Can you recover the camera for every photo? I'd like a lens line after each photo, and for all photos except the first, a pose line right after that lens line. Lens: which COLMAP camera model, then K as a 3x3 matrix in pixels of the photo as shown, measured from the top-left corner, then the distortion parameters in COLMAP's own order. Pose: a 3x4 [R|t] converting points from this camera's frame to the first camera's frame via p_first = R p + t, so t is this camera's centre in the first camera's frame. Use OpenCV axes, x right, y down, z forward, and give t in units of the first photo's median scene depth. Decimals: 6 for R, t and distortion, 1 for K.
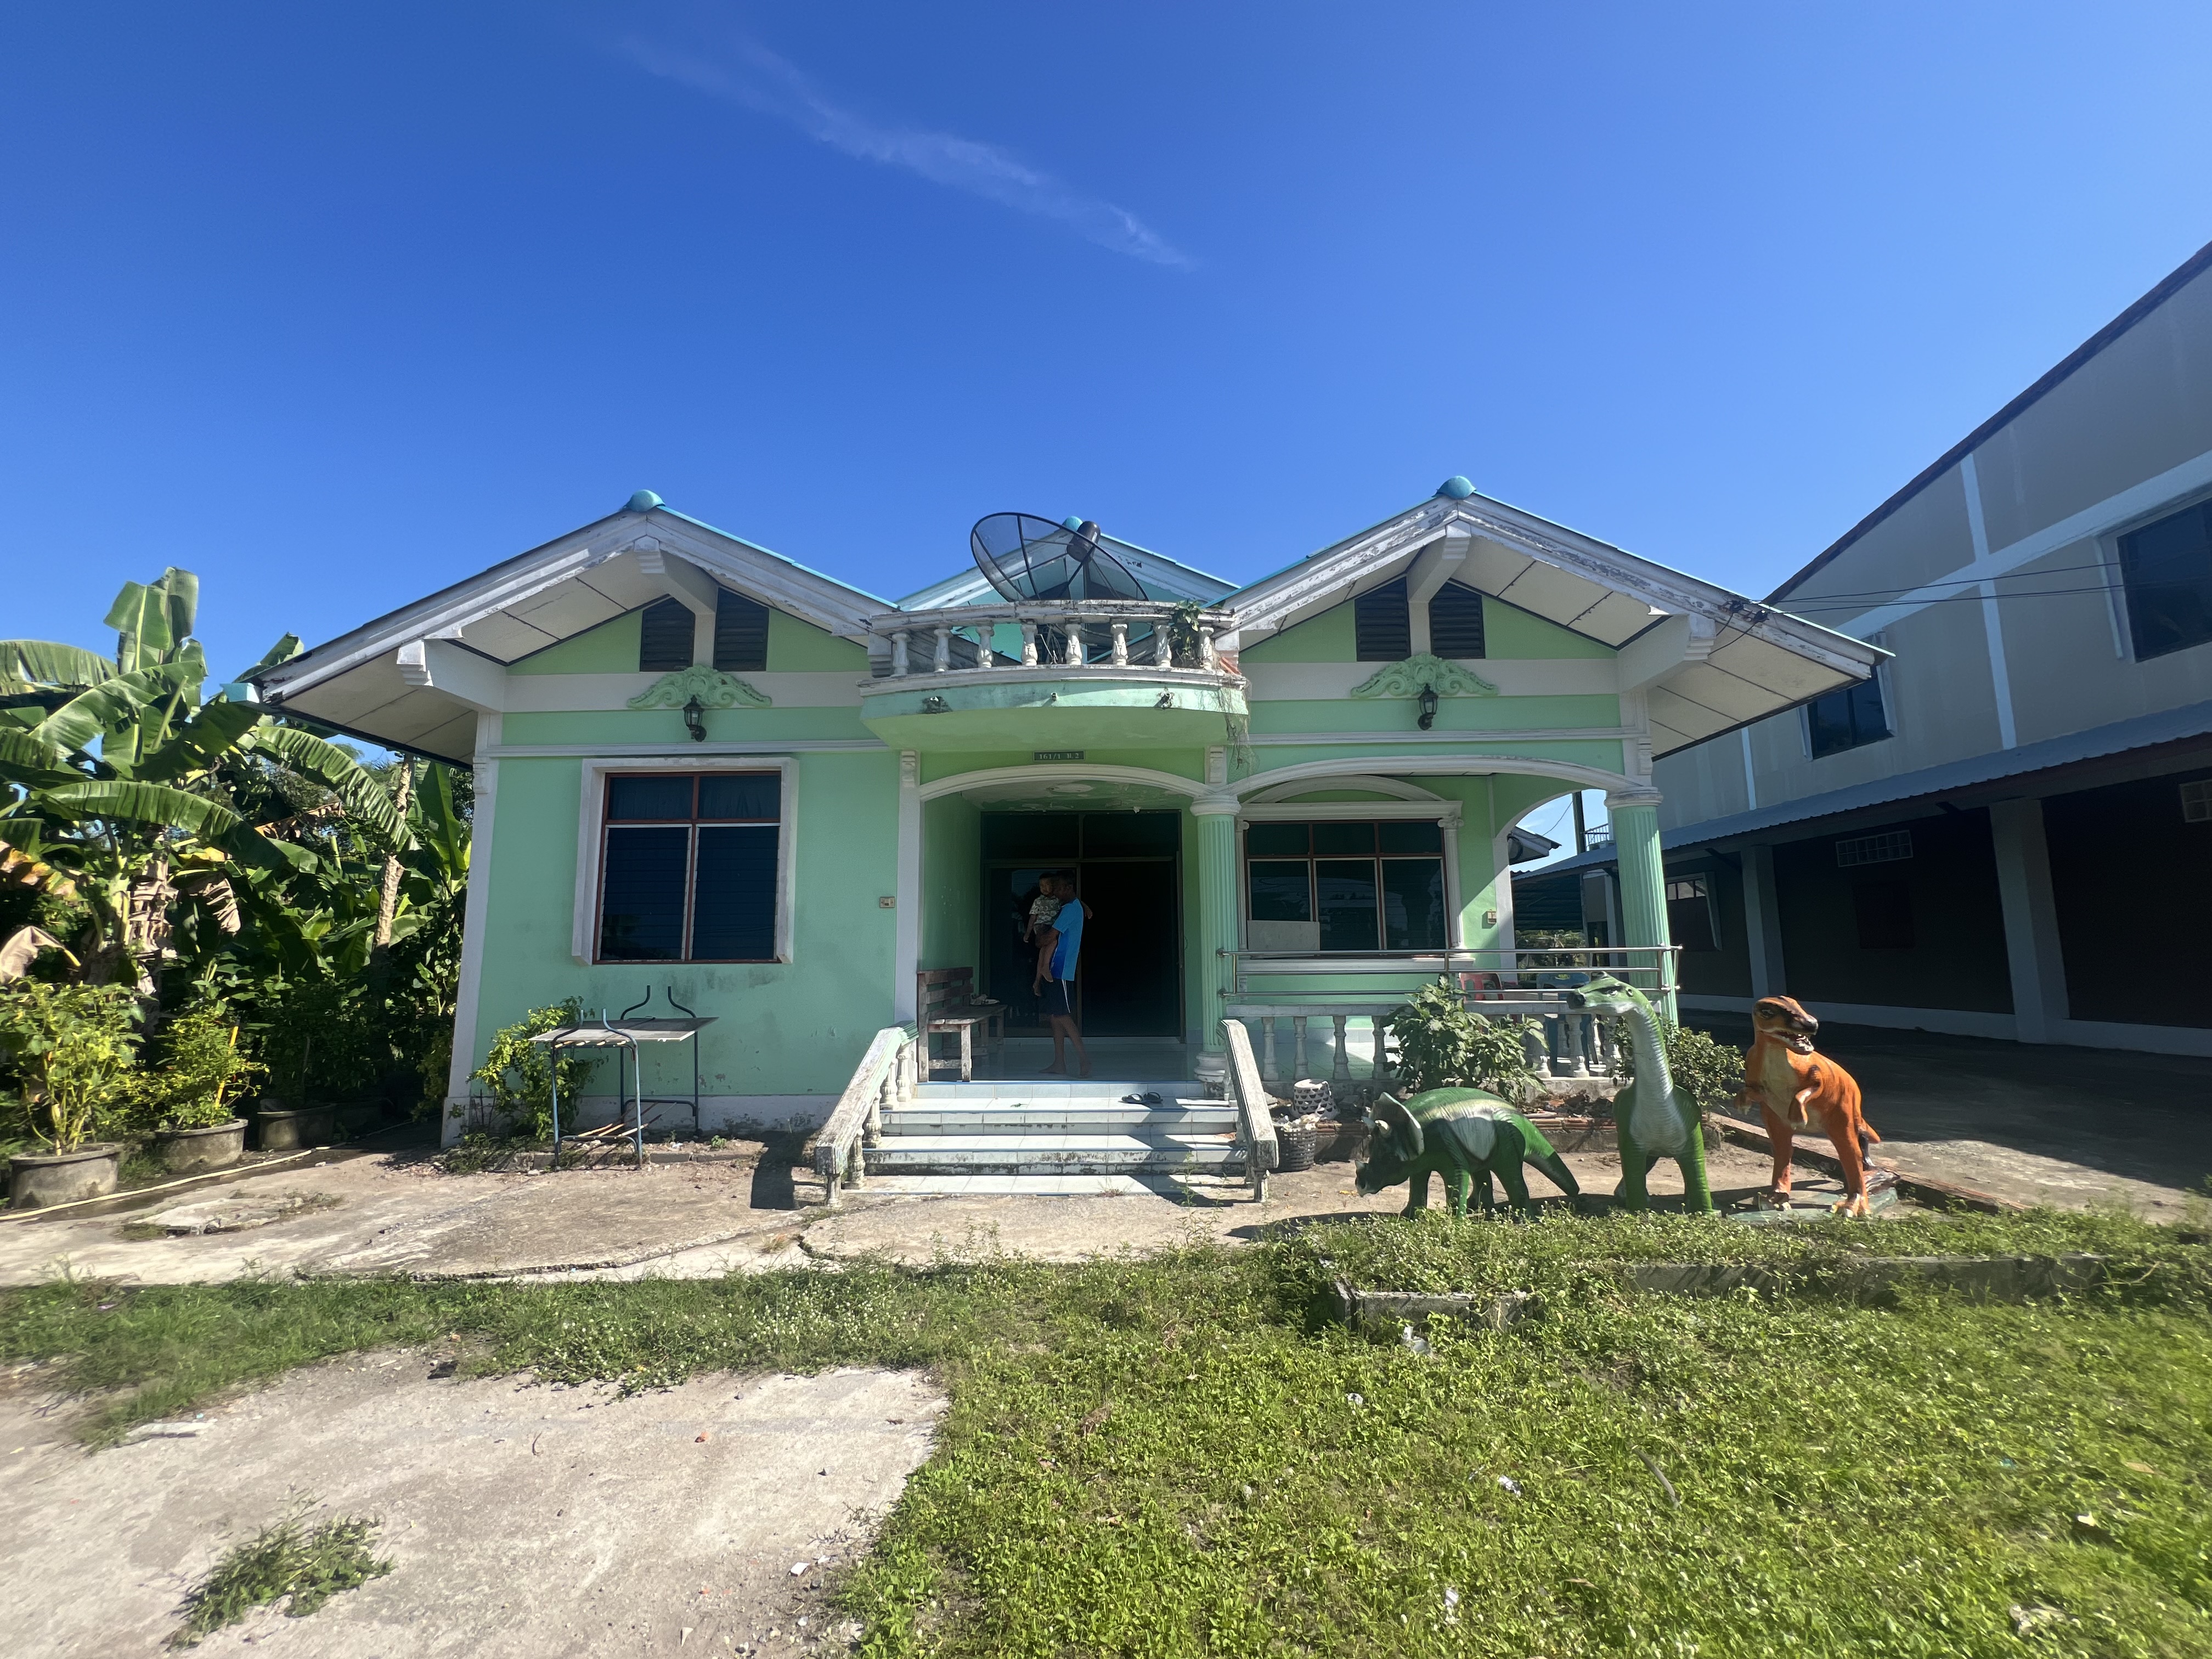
lens RADIAL K [[891.9, 0, 1097.0], [0, 891.9, 834.1], [0, 0, 1]] dist [0.003010, 0.000440]
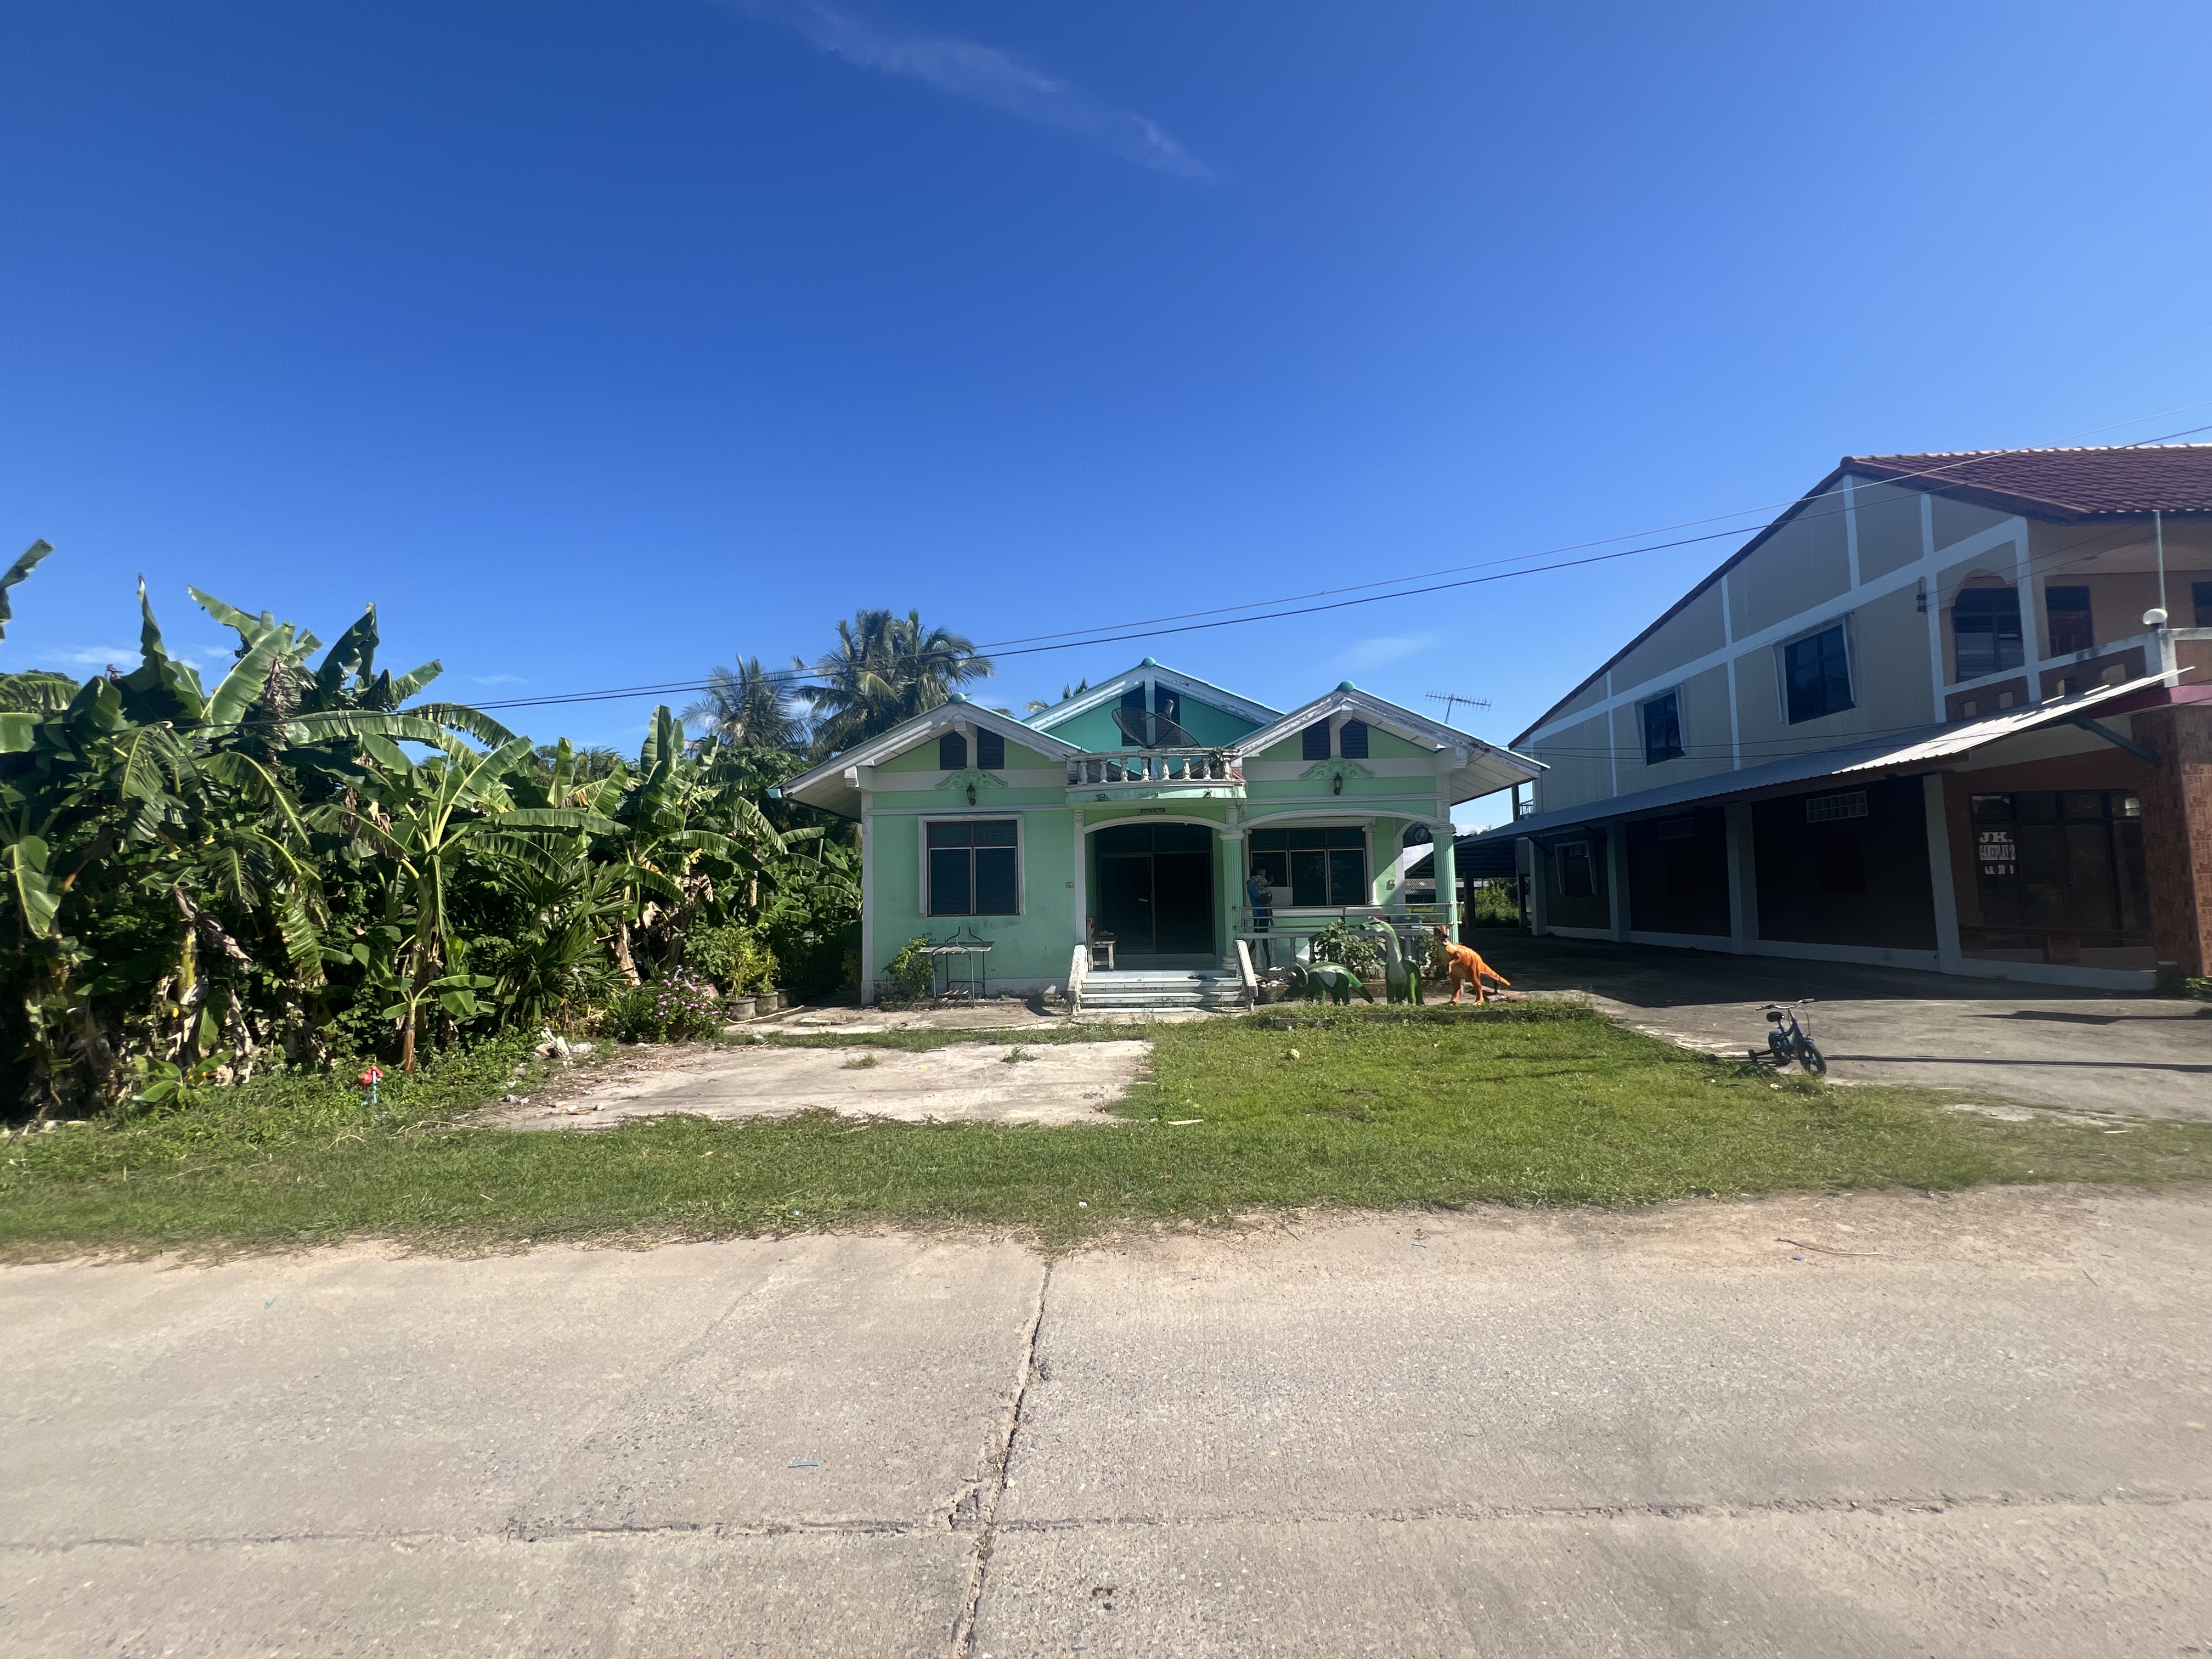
lens RADIAL K [[891.9, 0, 1111.0], [0, 891.9, 838.8], [0, 0, 1]] dist [0.003010, 0.000440]
pose [[0.999793, -0.012549, -0.016016, -0.109942], [0.013658, 0.997375, 0.071106, -0.174031], [0.015082, -0.071310, 0.997340, -1.031083]]
